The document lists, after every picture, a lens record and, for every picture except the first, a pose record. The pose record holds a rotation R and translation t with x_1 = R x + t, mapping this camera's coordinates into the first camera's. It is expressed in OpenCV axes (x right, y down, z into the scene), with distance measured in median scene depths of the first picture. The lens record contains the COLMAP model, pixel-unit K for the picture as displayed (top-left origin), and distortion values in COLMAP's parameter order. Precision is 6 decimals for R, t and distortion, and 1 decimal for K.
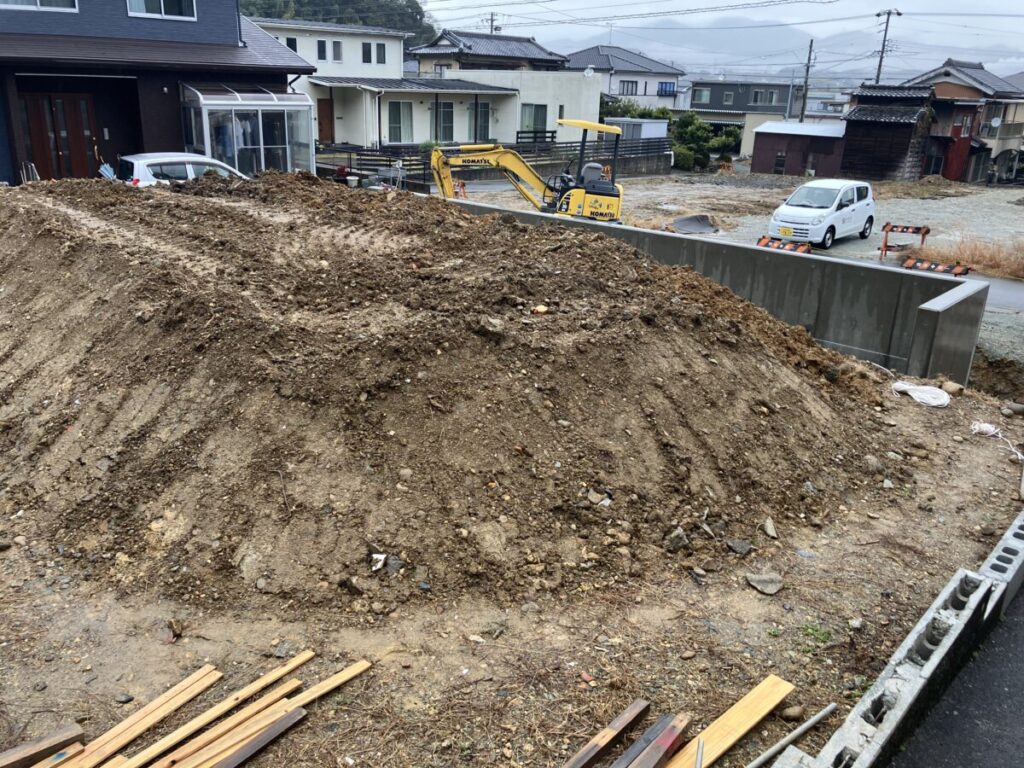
lens RADIAL K [[841.0, 0, 513.6], [0, 841.0, 370.6], [0, 0, 1]] dist [0.057619, -0.079924]
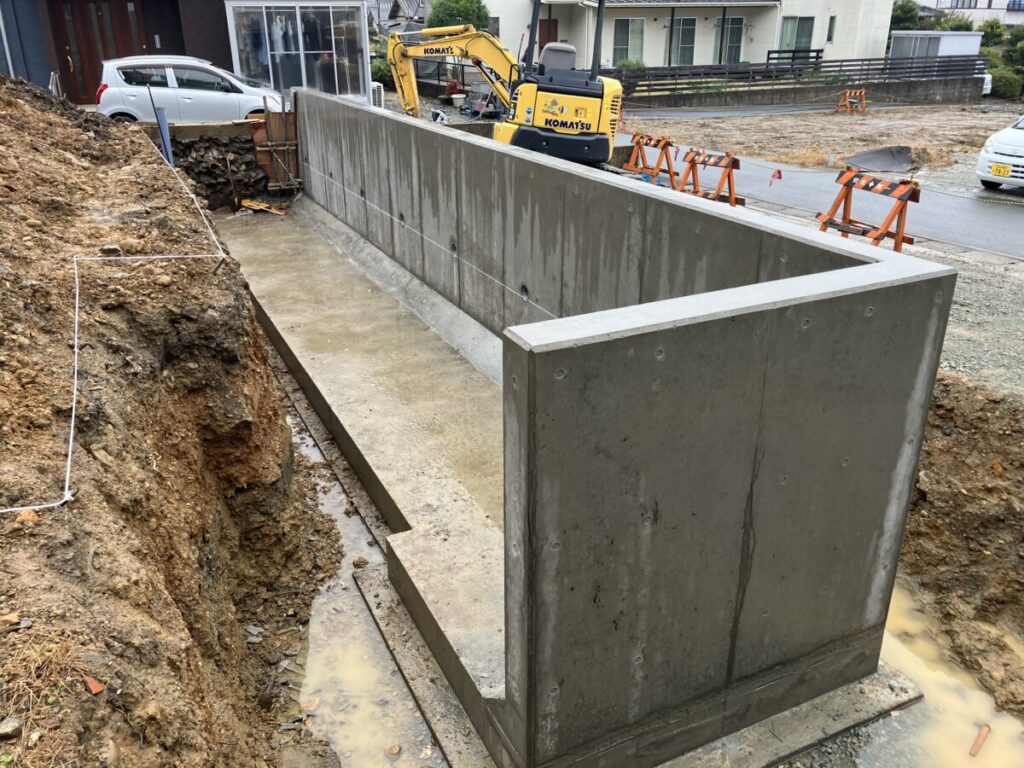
lens RADIAL K [[841.0, 0, 513.6], [0, 841.0, 370.6], [0, 0, 1]] dist [0.057619, -0.079924]
pose [[0.923761, 0.111960, -0.366239, 0.112071], [-0.089938, 0.992989, 0.076709, -0.015006], [0.372260, -0.037922, 0.927354, 0.129391]]
